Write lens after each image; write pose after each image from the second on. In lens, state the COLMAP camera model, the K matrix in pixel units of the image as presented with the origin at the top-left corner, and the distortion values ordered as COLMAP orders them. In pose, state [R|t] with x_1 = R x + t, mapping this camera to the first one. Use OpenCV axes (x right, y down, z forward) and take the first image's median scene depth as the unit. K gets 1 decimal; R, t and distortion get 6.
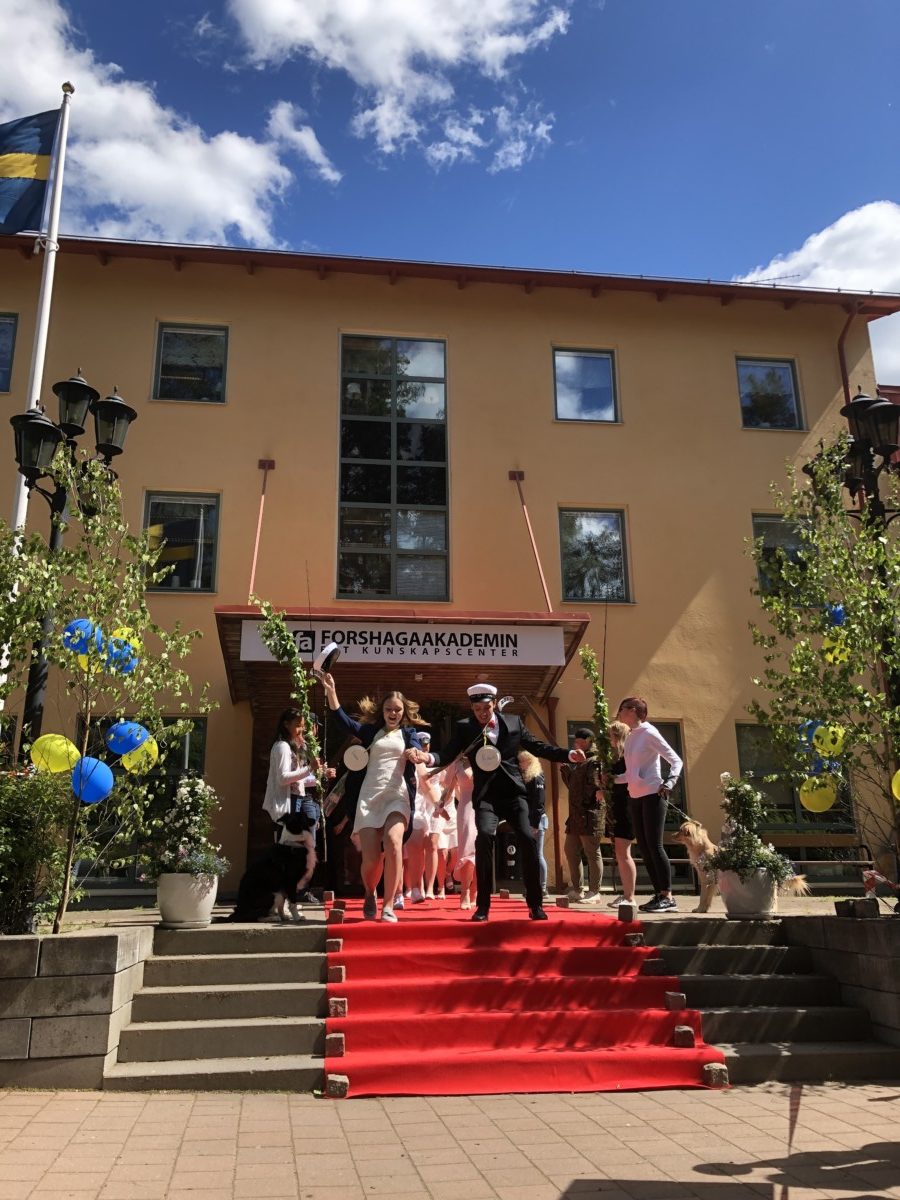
lens RADIAL K [[951.5, 0, 443.8], [0, 951.5, 607.6], [0, 0, 1]] dist [0.042901, -0.045096]
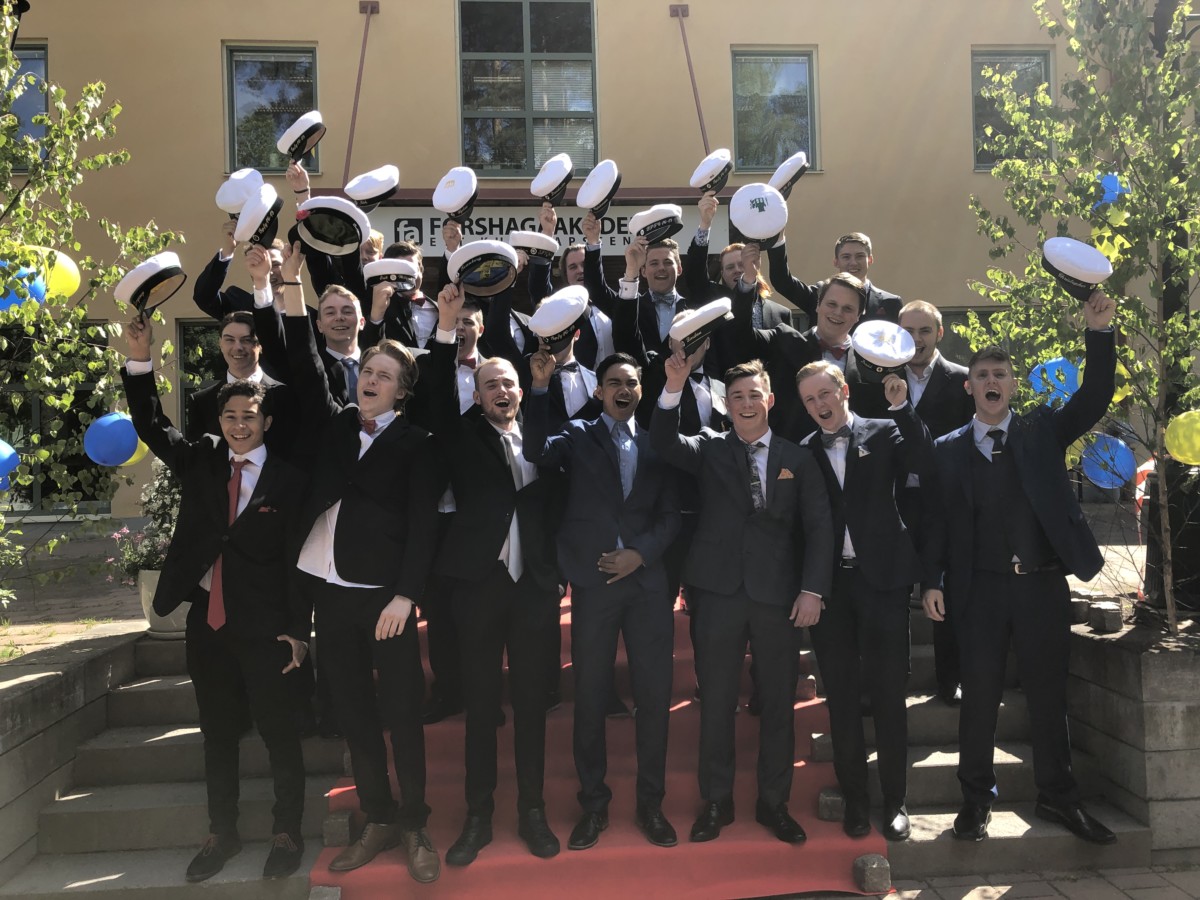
lens RADIAL K [[951.5, 0, 601.8], [0, 951.5, 435.1], [0, 0, 1]] dist [0.042901, -0.045096]
pose [[0.999073, -0.016977, -0.039555, 0.048600], [0.026565, 0.966244, 0.256256, -0.002262], [0.033869, -0.257069, 0.965799, 0.163866]]
